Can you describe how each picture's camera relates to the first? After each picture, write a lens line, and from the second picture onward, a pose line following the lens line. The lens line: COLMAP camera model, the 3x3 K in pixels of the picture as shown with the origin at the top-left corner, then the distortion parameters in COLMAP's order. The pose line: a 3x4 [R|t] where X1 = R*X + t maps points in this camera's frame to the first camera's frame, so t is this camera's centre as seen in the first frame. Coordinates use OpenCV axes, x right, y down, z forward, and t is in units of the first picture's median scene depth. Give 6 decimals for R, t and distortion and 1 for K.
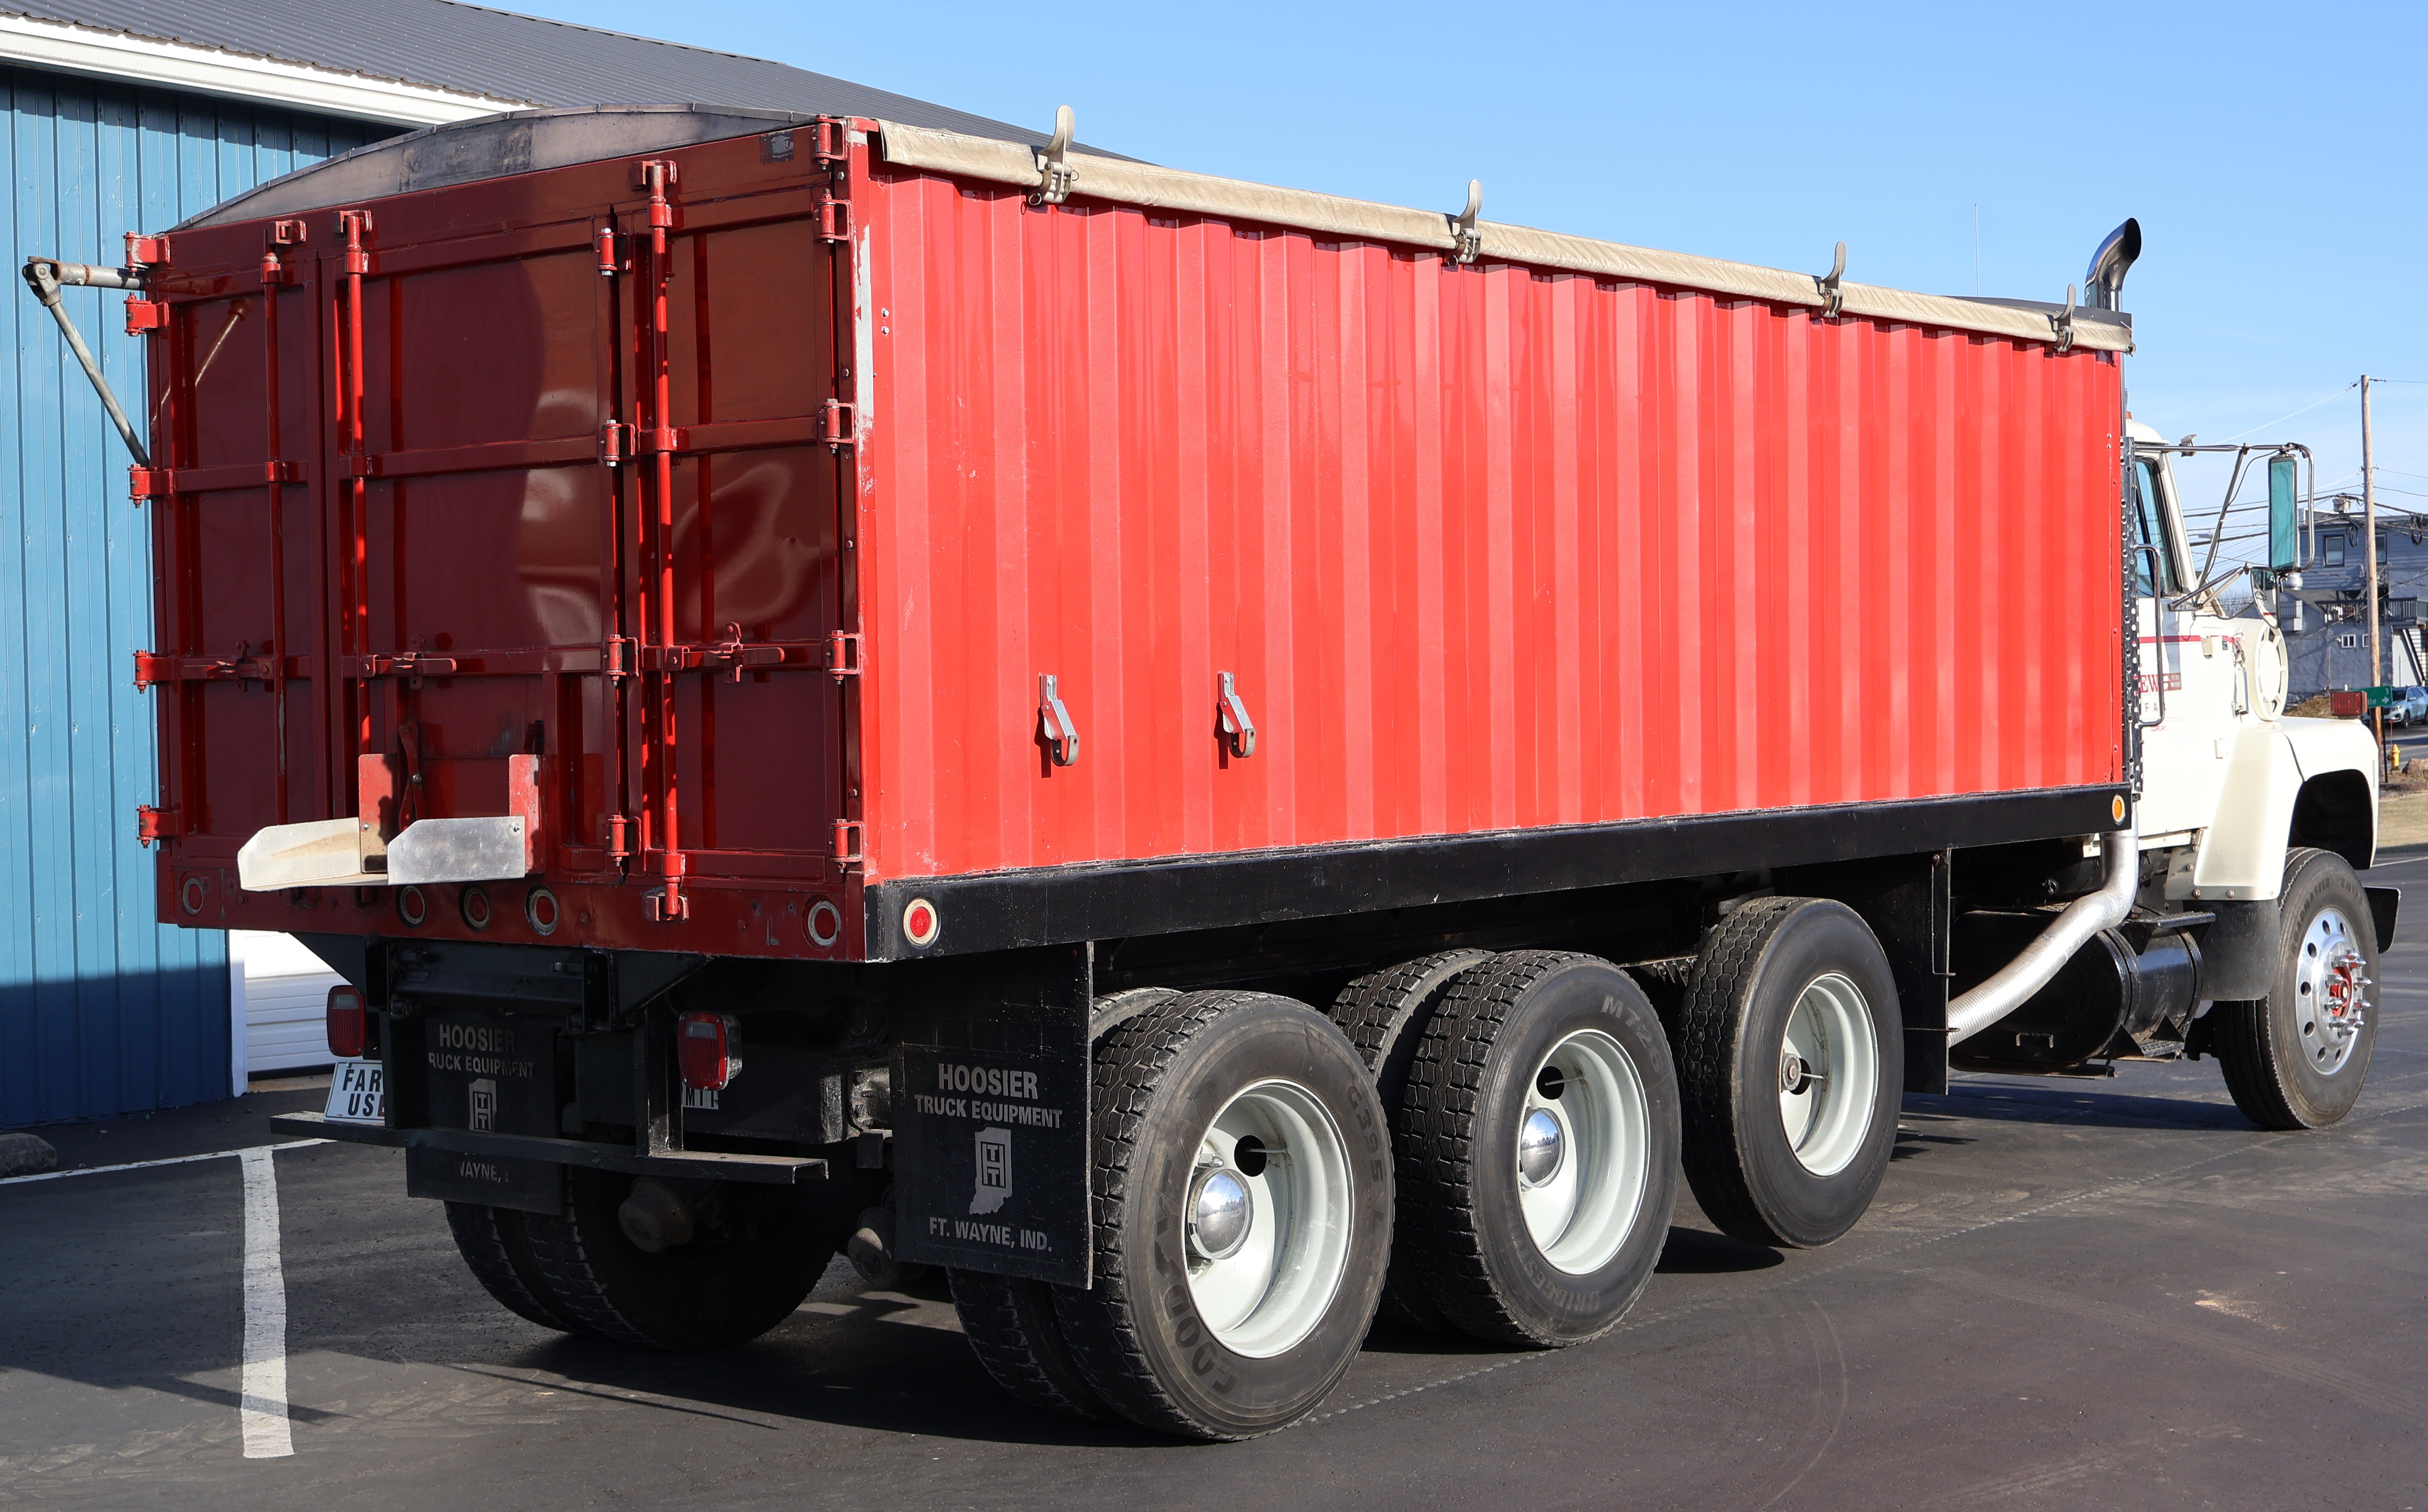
lens RADIAL K [[3365.5, 0, 1216.2], [0, 3365.5, 818.7], [0, 0, 1]] dist [0.009430, 0.013286]
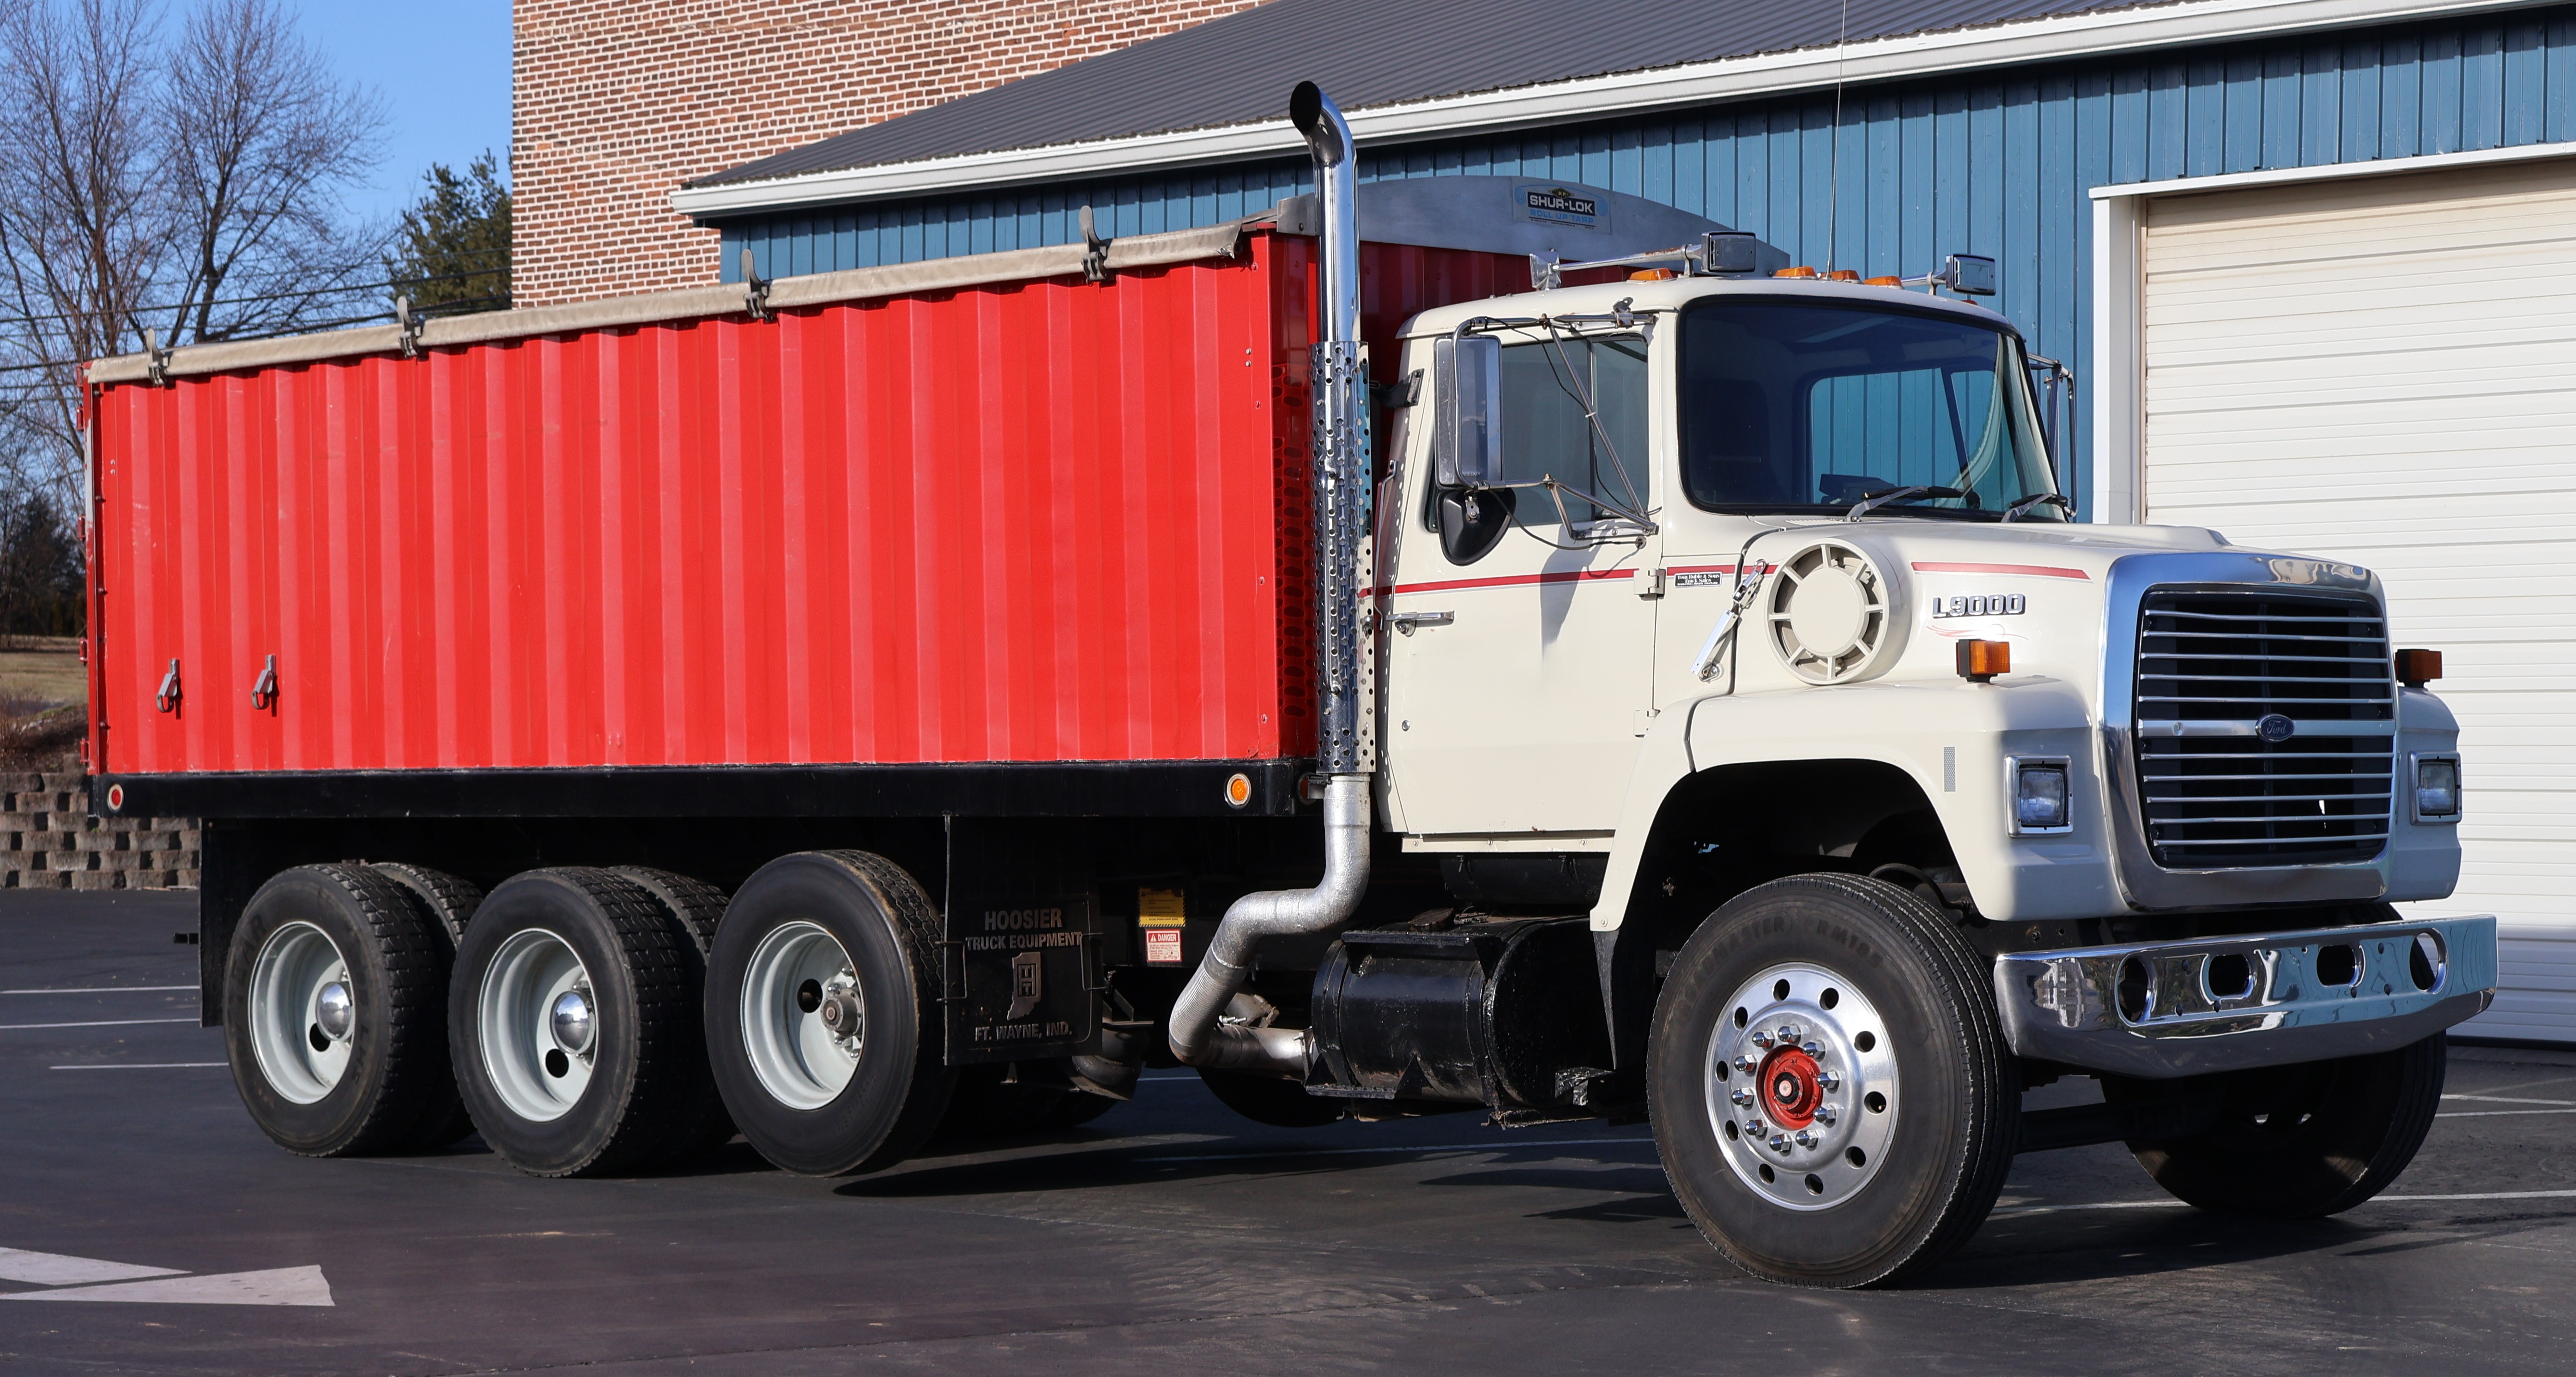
lens RADIAL K [[4946.8, 0, 1288.0], [0, 4946.8, 688.5], [0, 0, 1]] dist [-0.047640, 0.105184]
pose [[-0.084074, 0.009290, -0.996416, 1.827189], [-0.021326, 0.999711, 0.011120, -0.051605], [0.996231, 0.022184, -0.083851, 1.351303]]
